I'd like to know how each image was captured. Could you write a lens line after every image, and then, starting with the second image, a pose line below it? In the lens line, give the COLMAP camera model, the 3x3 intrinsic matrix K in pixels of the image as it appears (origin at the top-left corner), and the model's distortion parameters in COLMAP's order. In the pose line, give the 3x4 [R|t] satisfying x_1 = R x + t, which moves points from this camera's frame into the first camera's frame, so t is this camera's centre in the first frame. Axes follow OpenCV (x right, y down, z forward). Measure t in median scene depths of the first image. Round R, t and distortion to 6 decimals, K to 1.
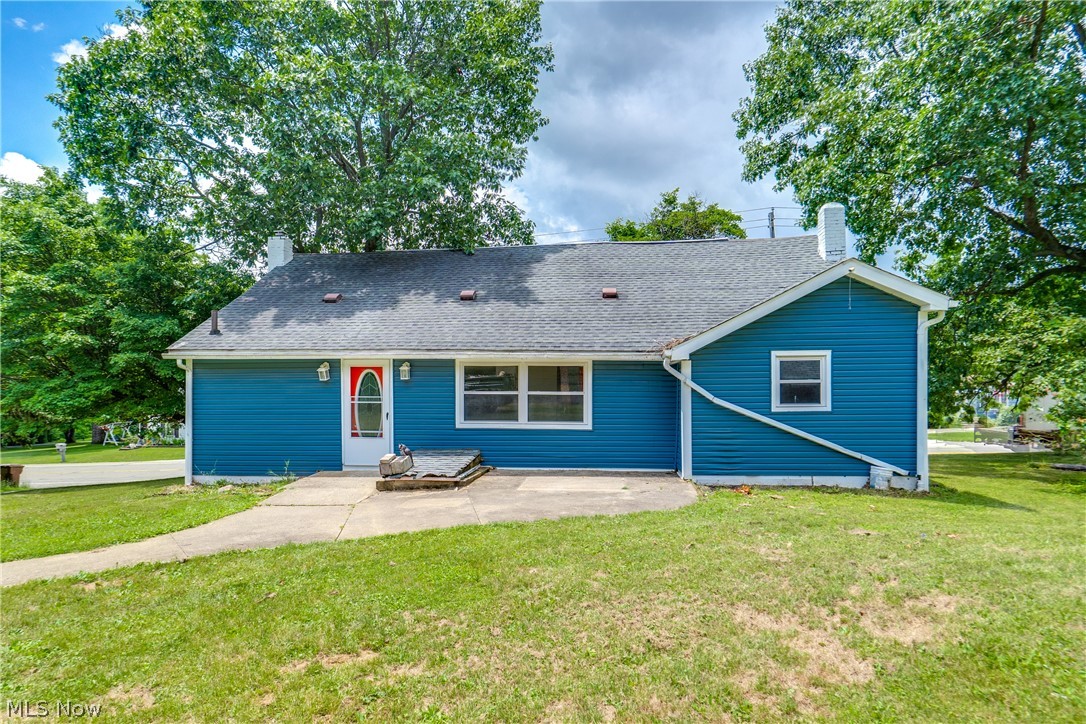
lens RADIAL K [[603.6, 0, 538.9], [0, 603.6, 396.7], [0, 0, 1]] dist [0.001491, 0.001003]
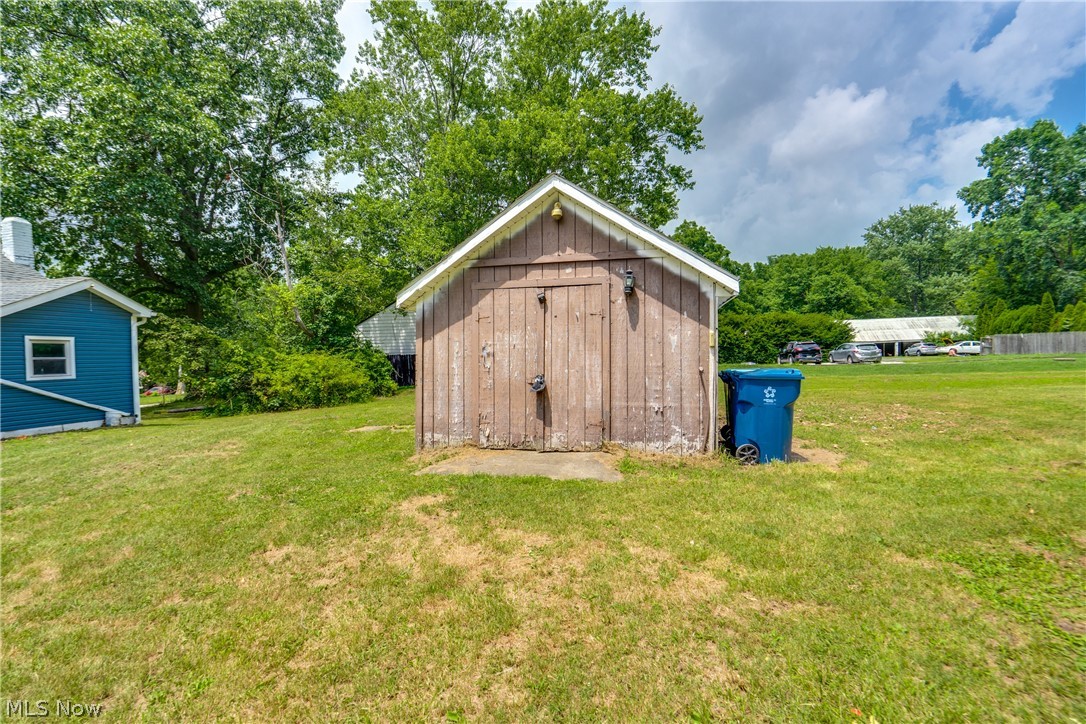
lens RADIAL K [[491.7, 0, 543.0], [0, 491.7, 362.0], [0, 0, 1]] dist [-0.006367, 0.000668]
pose [[0.111042, -0.004855, 0.993804, -0.485675], [0.032265, 0.999479, 0.001278, 0.015935], [-0.993292, 0.031923, 0.111141, -0.223122]]
